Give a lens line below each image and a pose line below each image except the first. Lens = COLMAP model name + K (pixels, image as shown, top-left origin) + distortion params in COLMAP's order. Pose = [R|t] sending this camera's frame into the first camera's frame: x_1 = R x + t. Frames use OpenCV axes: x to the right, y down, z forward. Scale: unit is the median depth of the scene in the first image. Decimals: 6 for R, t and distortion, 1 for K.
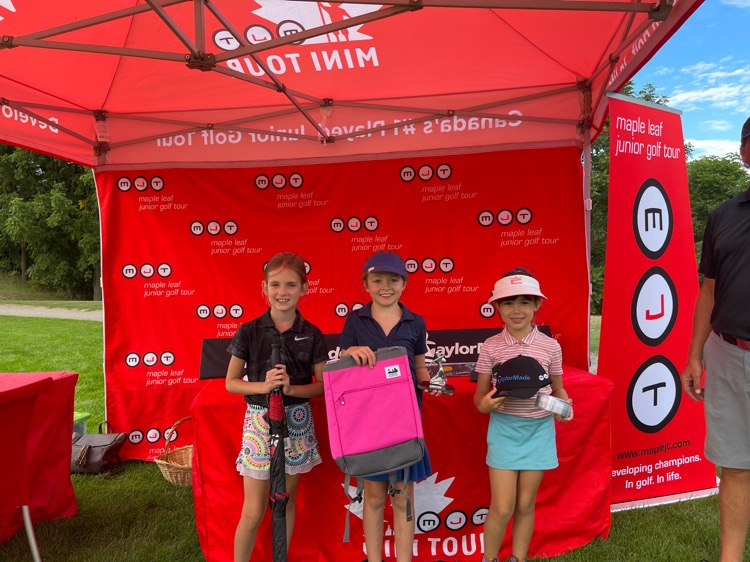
lens RADIAL K [[568.7, 0, 380.9], [0, 568.7, 276.6], [0, 0, 1]] dist [0.088447, -0.115471]
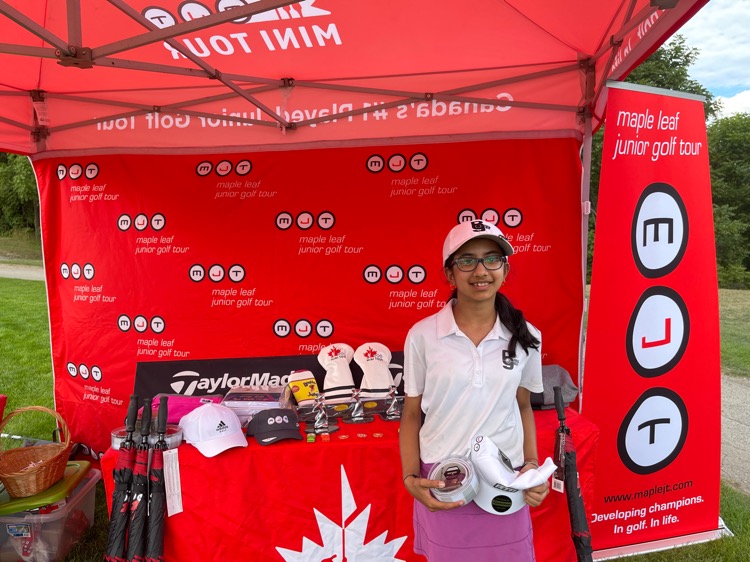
lens RADIAL K [[571.3, 0, 377.1], [0, 571.3, 277.3], [0, 0, 1]] dist [0.079937, -0.114058]
pose [[0.999345, 0.010851, -0.034520, 0.077724], [-0.008004, 0.996637, 0.081551, -0.085401], [0.035289, -0.081222, 0.996071, 0.120616]]
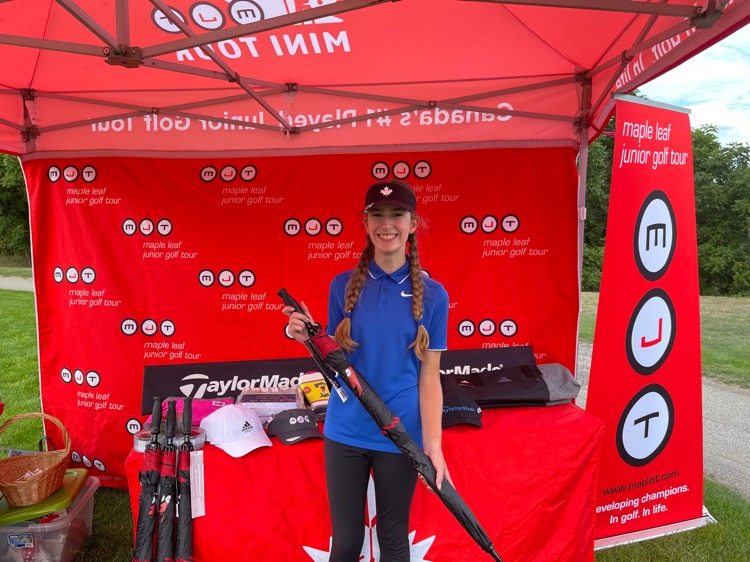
lens RADIAL K [[568.4, 0, 374.1], [0, 568.4, 284.9], [0, 0, 1]] dist [0.082345, -0.120422]
pose [[0.999113, 0.010155, 0.040878, 0.000364], [-0.013490, 0.996529, 0.082142, -0.080013], [-0.039901, -0.082621, 0.995782, 0.107121]]
